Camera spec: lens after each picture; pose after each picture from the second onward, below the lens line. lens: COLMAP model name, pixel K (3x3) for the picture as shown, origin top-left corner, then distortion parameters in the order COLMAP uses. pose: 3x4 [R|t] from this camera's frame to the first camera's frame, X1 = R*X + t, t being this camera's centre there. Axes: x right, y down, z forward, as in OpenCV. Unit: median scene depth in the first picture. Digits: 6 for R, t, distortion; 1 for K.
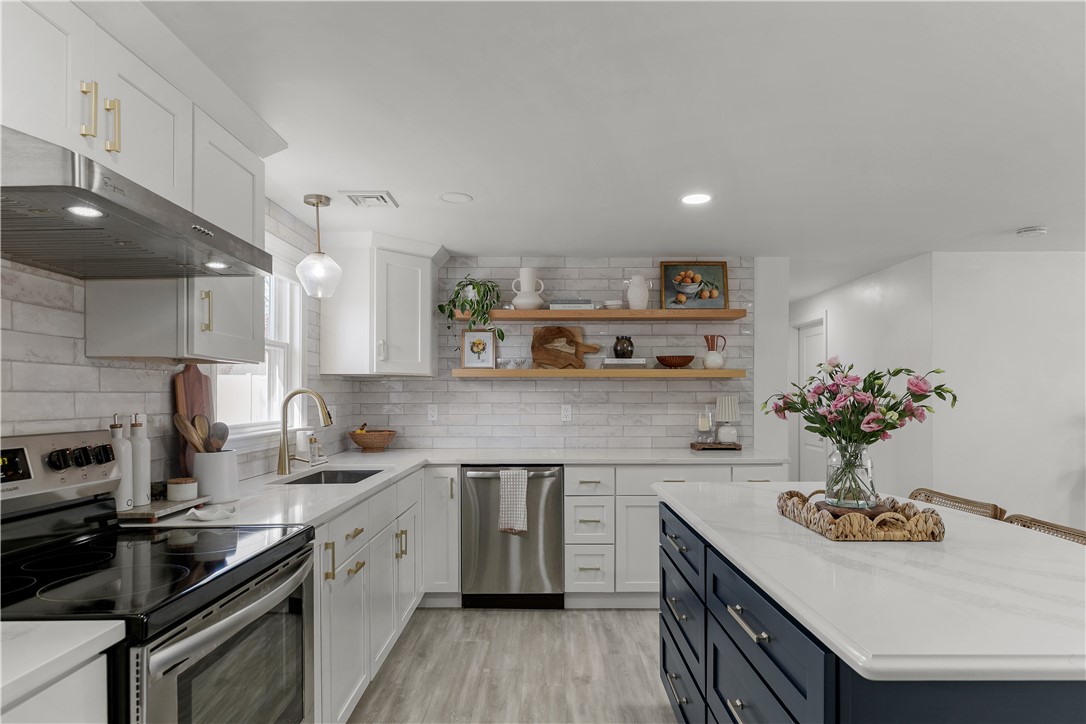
lens RADIAL K [[605.0, 0, 548.3], [0, 605.0, 393.6], [0, 0, 1]] dist [0.002108, -0.000140]
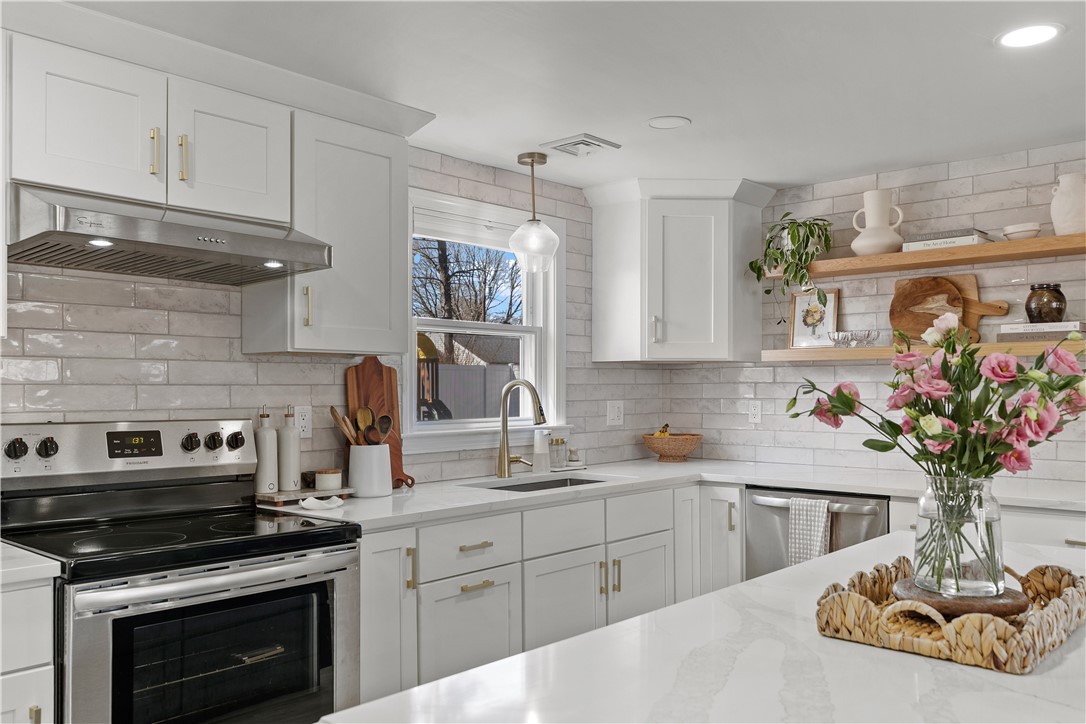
lens RADIAL K [[869.7, 0, 554.7], [0, 869.7, 386.6], [0, 0, 1]] dist [0.002792, 0.007305]
pose [[0.745119, -0.002002, -0.666929, 0.378580], [0.002806, 0.999996, 0.000133, 0.000848], [0.666926, -0.001970, 0.745121, 0.089767]]
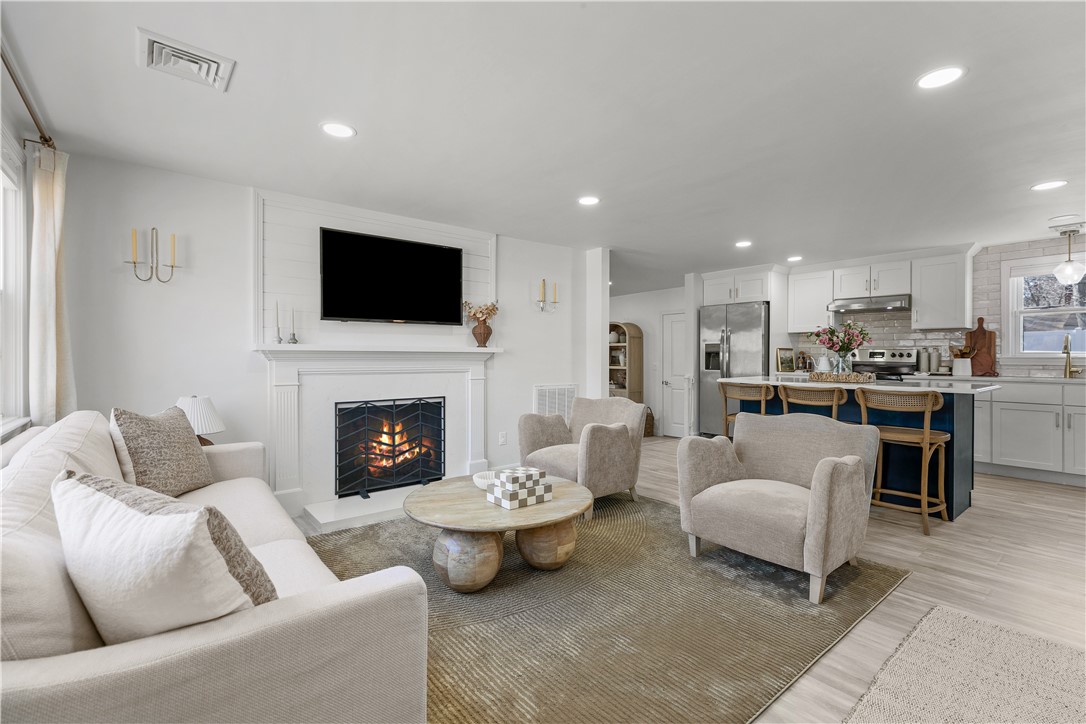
lens RADIAL K [[485.7, 0, 545.8], [0, 485.7, 357.4], [0, 0, 1]] dist [-0.000071, -0.000063]
pose [[-0.773560, 0.001482, -0.633721, 1.502506], [-0.000230, 0.999997, 0.002619, 0.051320], [0.633723, 0.002172, -0.773557, 0.939485]]
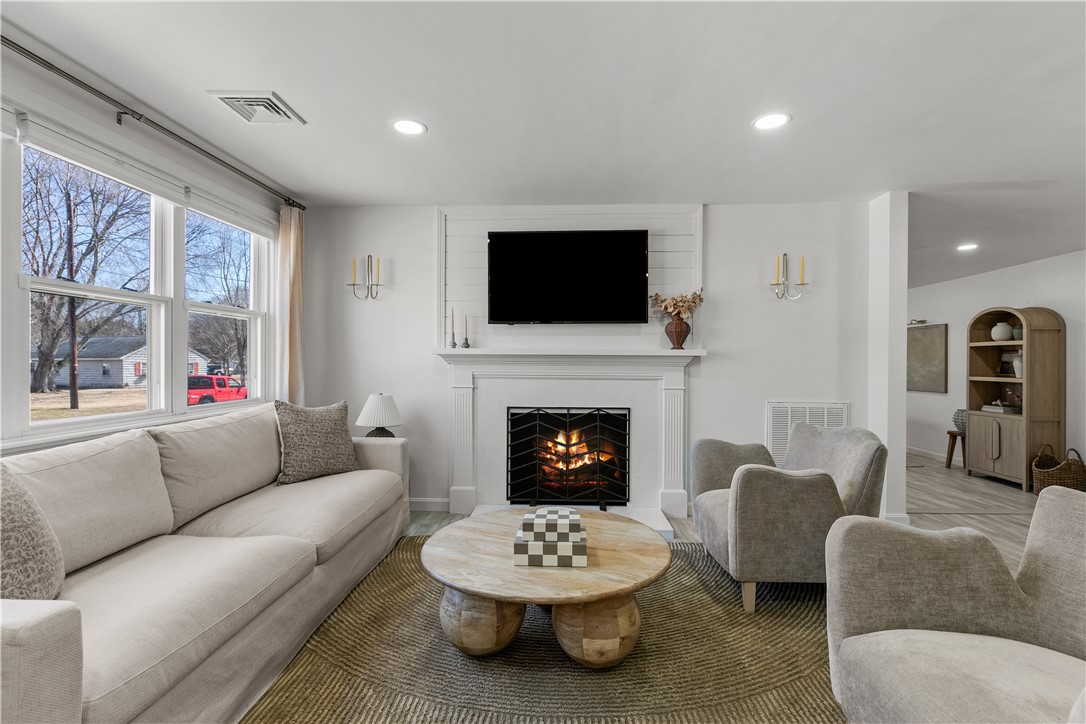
lens RADIAL K [[499.7, 0, 547.3], [0, 499.7, 360.8], [0, 0, 1]] dist [0.003852, 0.000193]
pose [[-0.999354, -0.002981, 0.035821, 1.082684], [-0.002965, 0.999995, 0.000500, 0.052462], [-0.035822, 0.000394, -0.999358, 0.905157]]
